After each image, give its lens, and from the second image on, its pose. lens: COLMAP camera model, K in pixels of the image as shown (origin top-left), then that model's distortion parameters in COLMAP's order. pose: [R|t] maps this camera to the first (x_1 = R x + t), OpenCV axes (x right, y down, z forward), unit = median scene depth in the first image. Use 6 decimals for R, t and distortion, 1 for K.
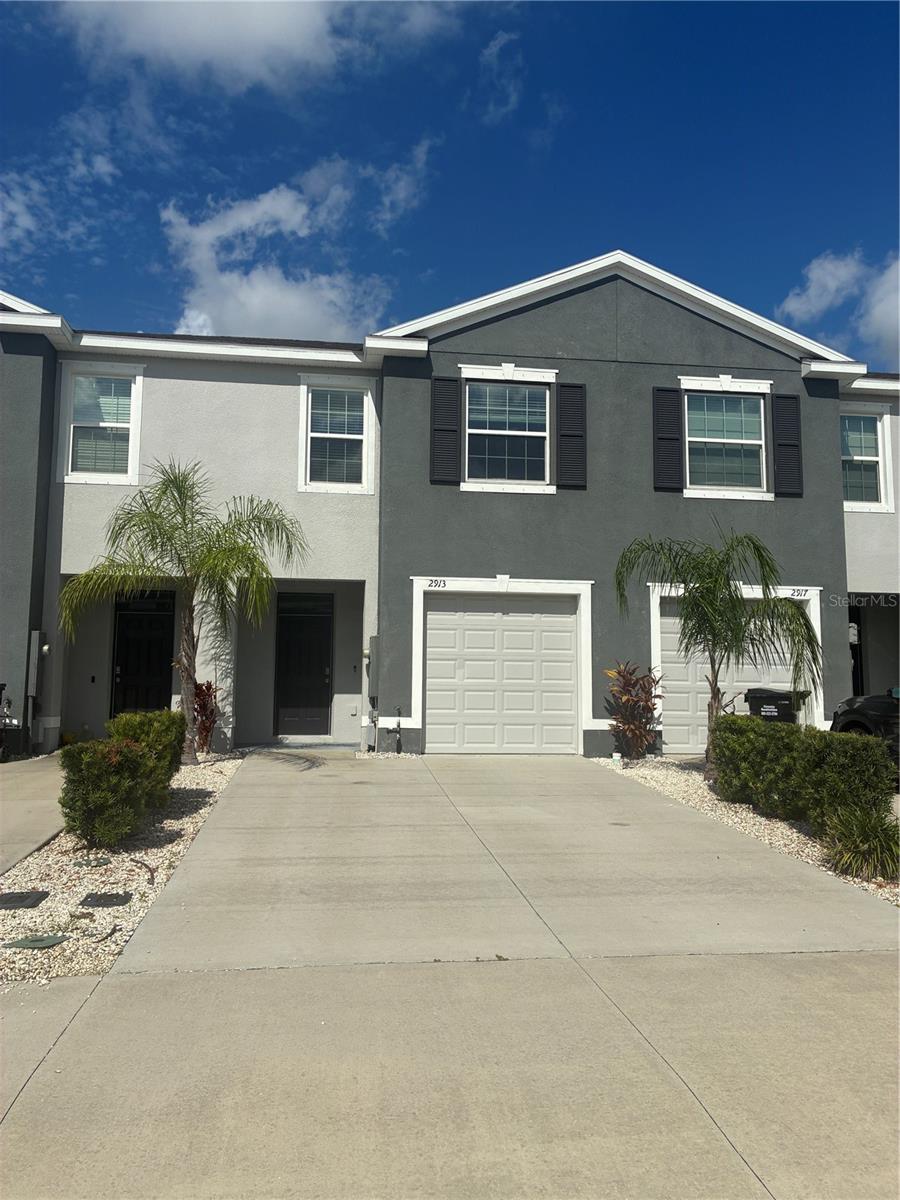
lens RADIAL K [[913.2, 0, 444.2], [0, 913.2, 595.6], [0, 0, 1]] dist [0.068511, -0.097320]
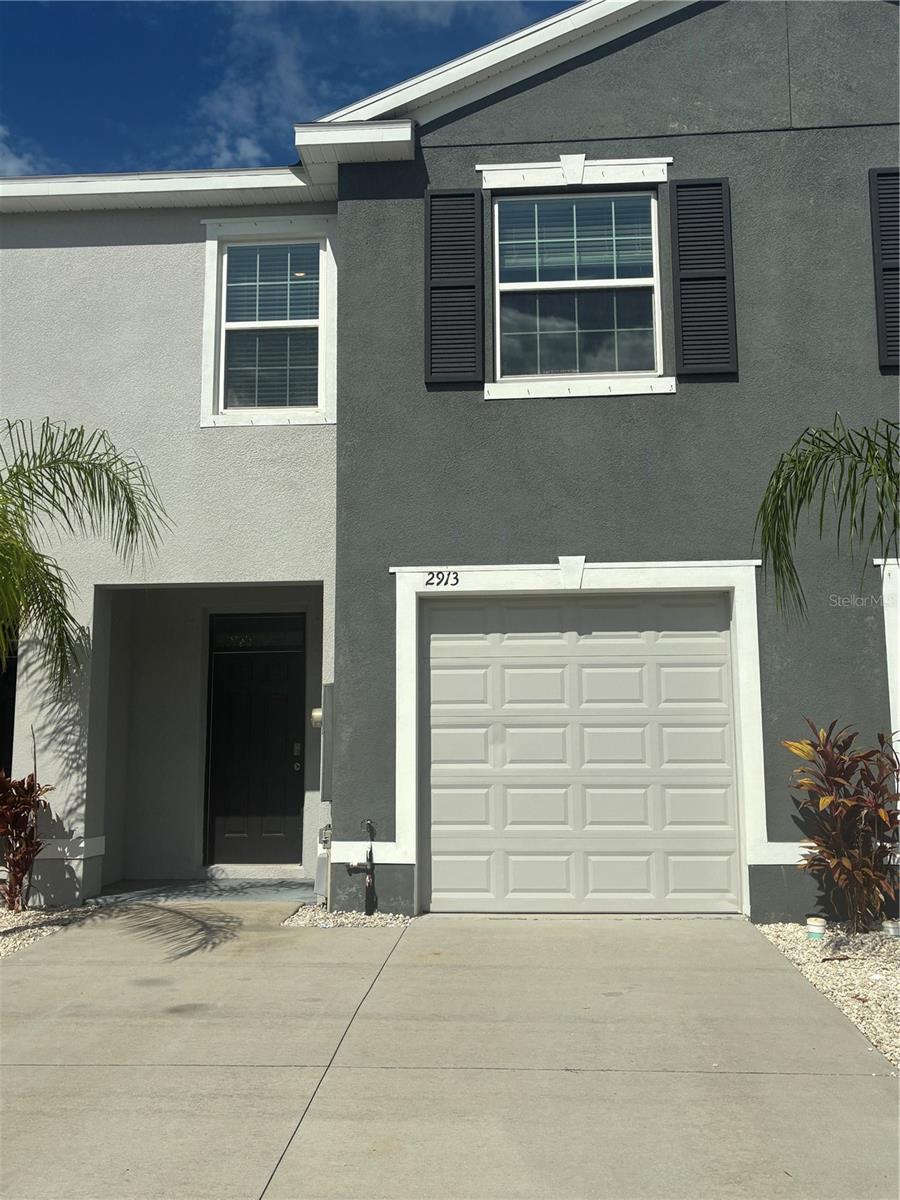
lens RADIAL K [[1141.9, 0, 452.9], [0, 1141.9, 596.1], [0, 0, 1]] dist [-0.038444, 0.165792]
pose [[0.979039, -0.044298, -0.198799, 0.122059], [0.036108, 0.998350, -0.044642, 0.024822], [0.200449, 0.036528, 0.979023, 0.362469]]
